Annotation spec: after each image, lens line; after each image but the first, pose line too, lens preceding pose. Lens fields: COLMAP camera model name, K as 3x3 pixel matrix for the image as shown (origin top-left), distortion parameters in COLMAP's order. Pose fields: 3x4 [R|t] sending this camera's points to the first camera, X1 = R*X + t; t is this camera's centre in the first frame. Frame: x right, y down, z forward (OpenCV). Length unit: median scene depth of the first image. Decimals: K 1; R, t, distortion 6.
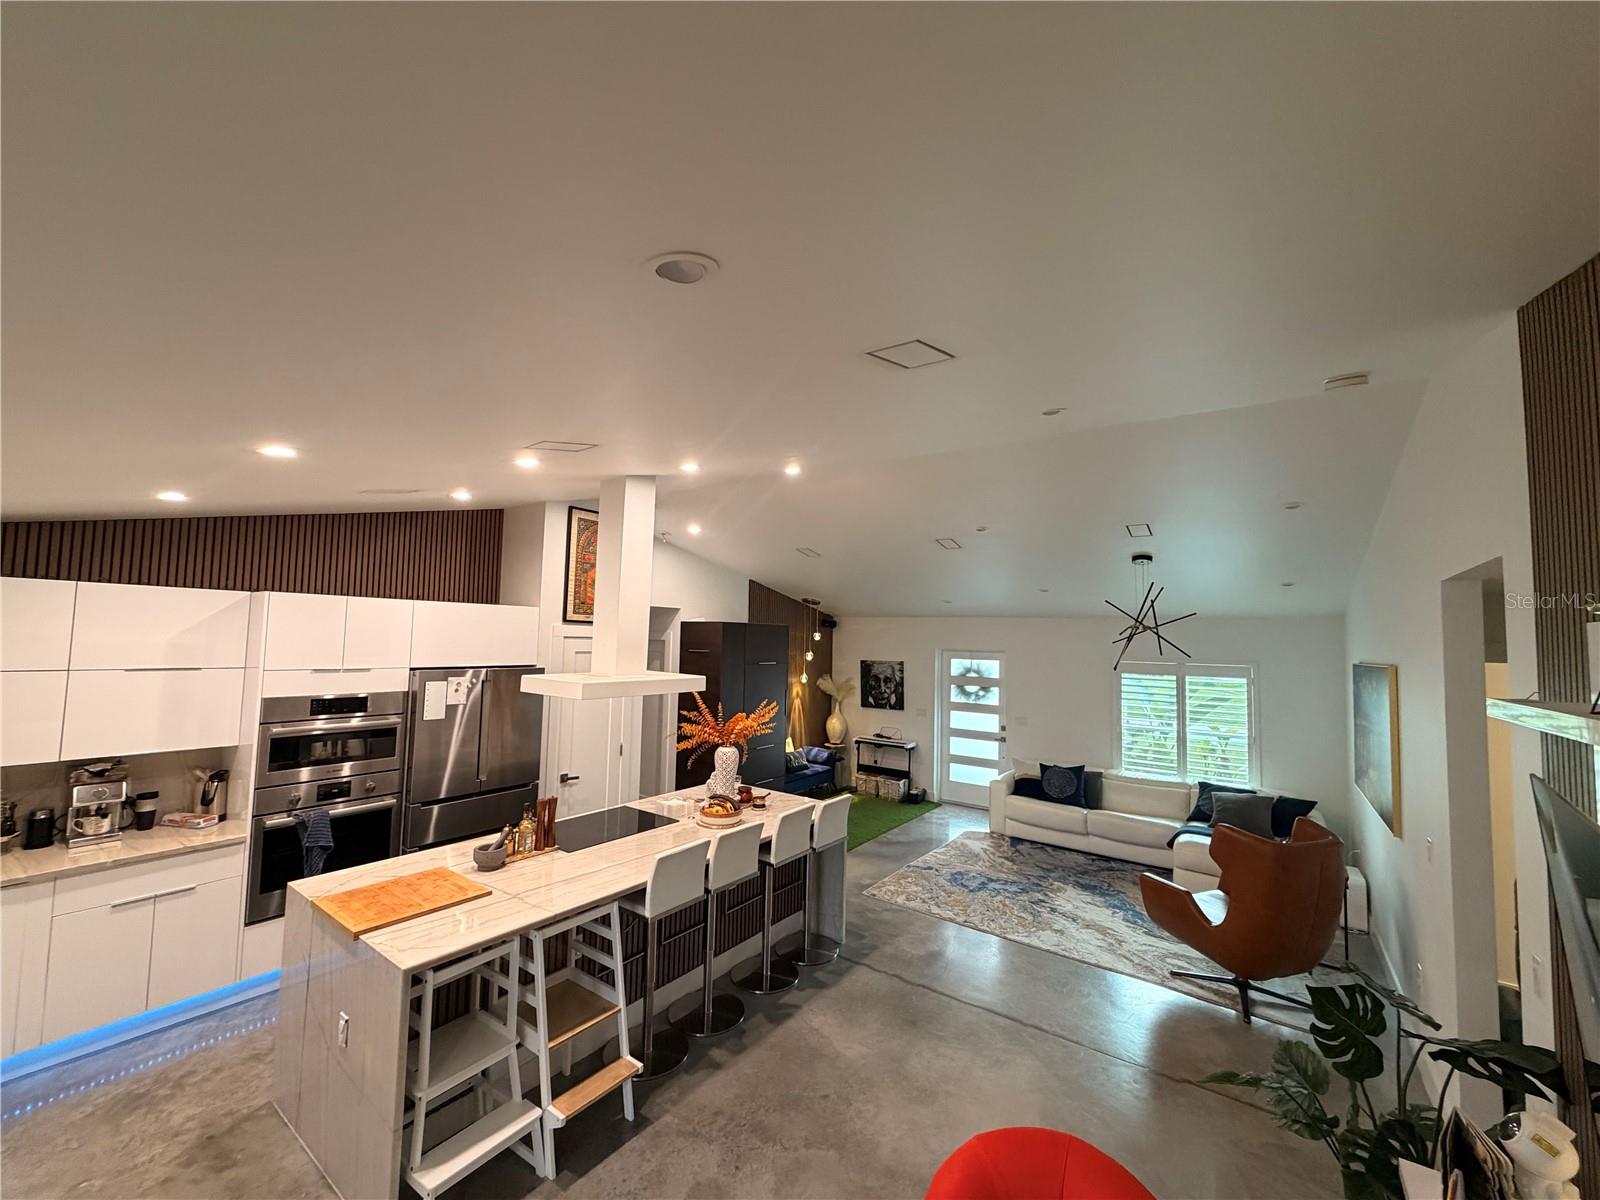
lens RADIAL K [[638.7, 0, 796.5], [0, 638.7, 603.8], [0, 0, 1]] dist [0.003787, -0.000361]
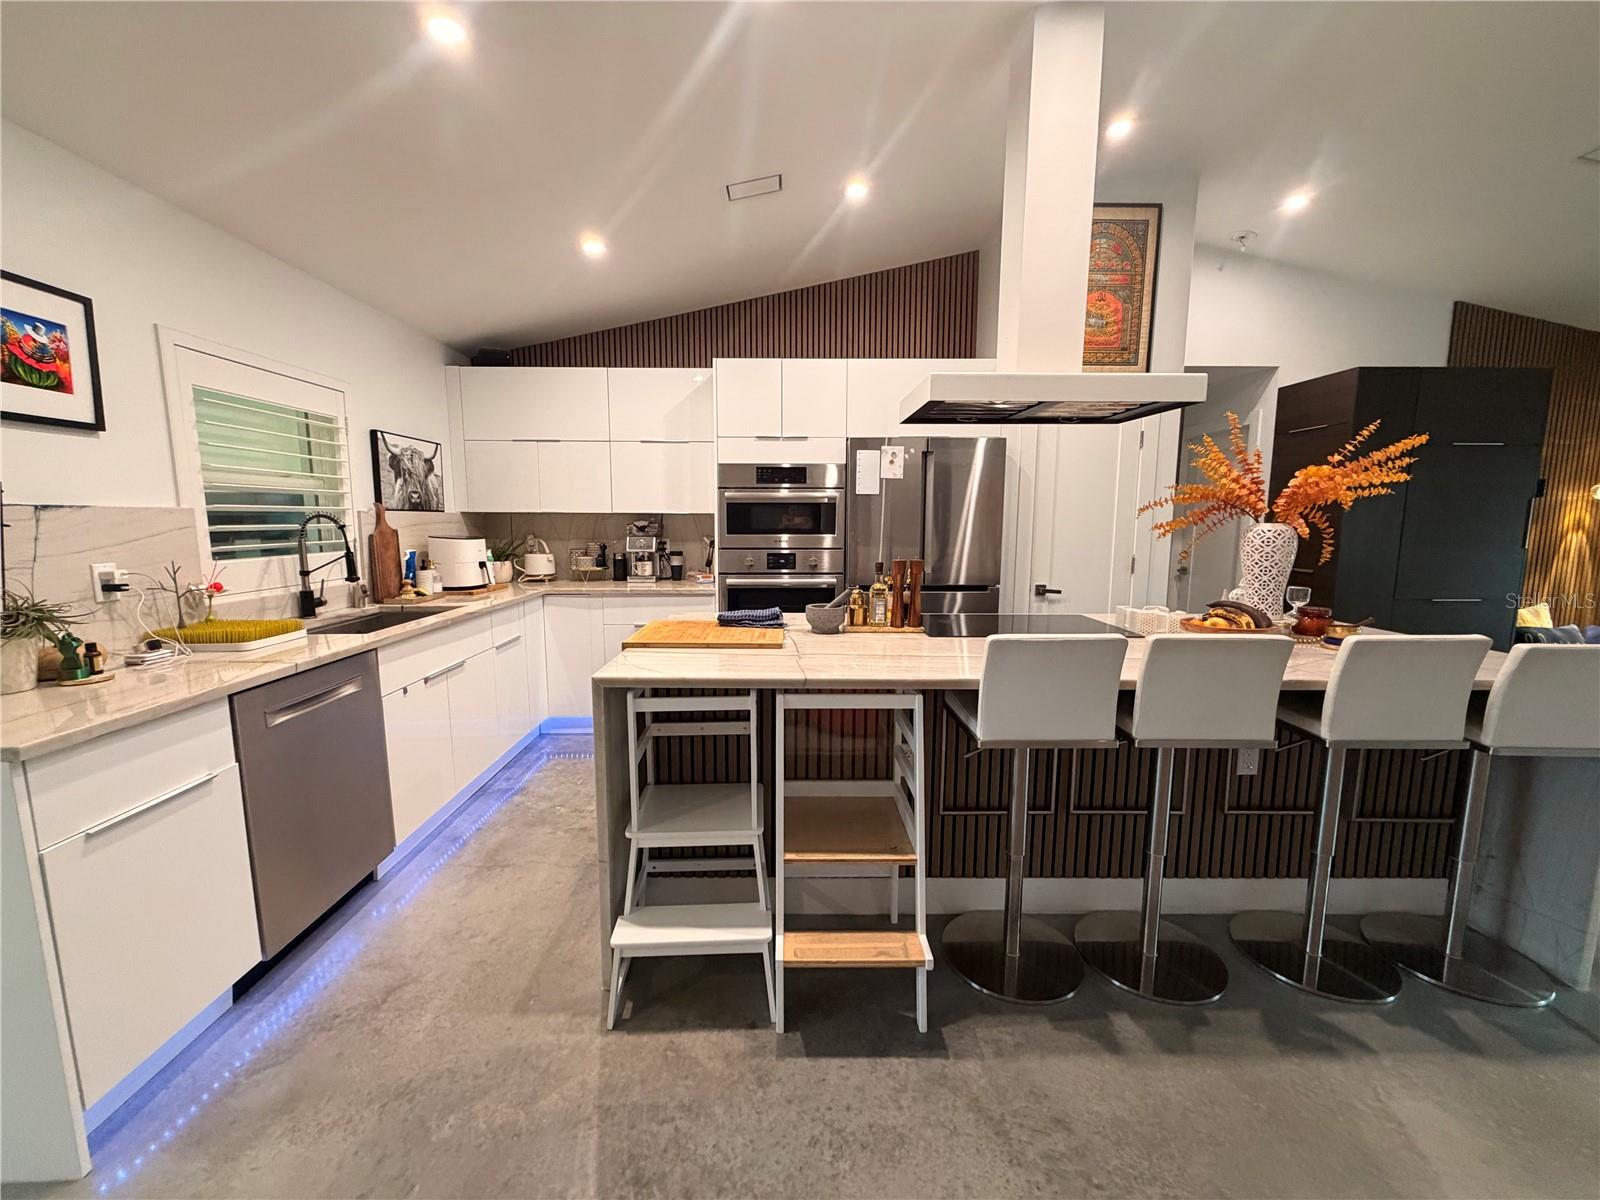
lens RADIAL K [[638.7, 0, 793.0], [0, 638.7, 602.0], [0, 0, 1]] dist [0.003787, -0.000361]
pose [[0.597892, 0.080878, -0.797486, 0.067257], [0.056111, 0.988233, 0.142291, 0.158763], [0.799611, -0.129822, 0.586318, 0.311556]]
